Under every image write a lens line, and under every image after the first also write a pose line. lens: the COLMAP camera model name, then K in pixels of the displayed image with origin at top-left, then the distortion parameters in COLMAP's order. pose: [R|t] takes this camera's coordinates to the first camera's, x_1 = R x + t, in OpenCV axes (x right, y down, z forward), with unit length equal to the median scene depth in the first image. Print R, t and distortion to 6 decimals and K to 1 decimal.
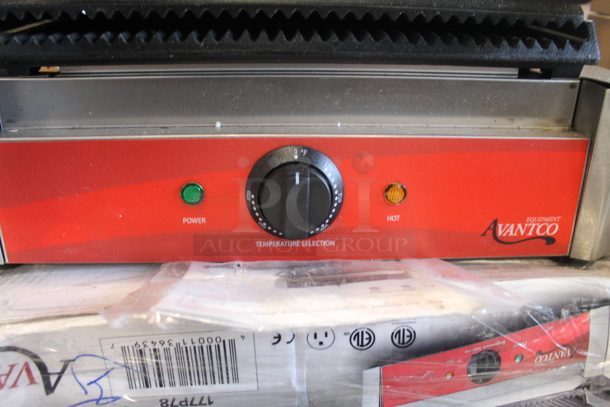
lens RADIAL K [[492.3, 0, 307.0], [0, 492.3, 184.0], [0, 0, 1]] dist [-0.154137, 0.098740]
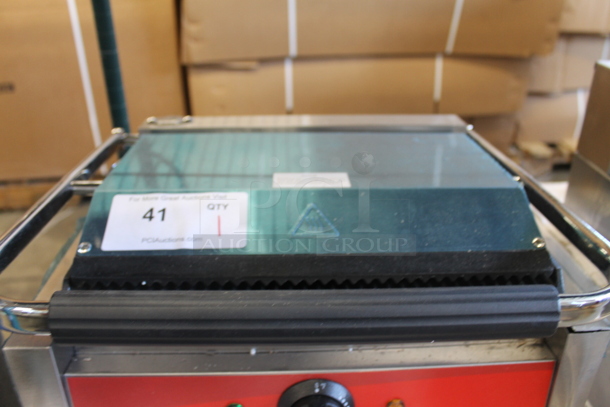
lens RADIAL K [[489.2, 0, 304.3], [0, 489.2, 191.7], [0, 0, 1]] dist [-0.104307, -0.002717]
pose [[0.999869, -0.003053, -0.015880, -0.033492], [0.003294, 0.999879, 0.015184, -0.575772], [0.015832, -0.015234, 0.999759, -0.224871]]
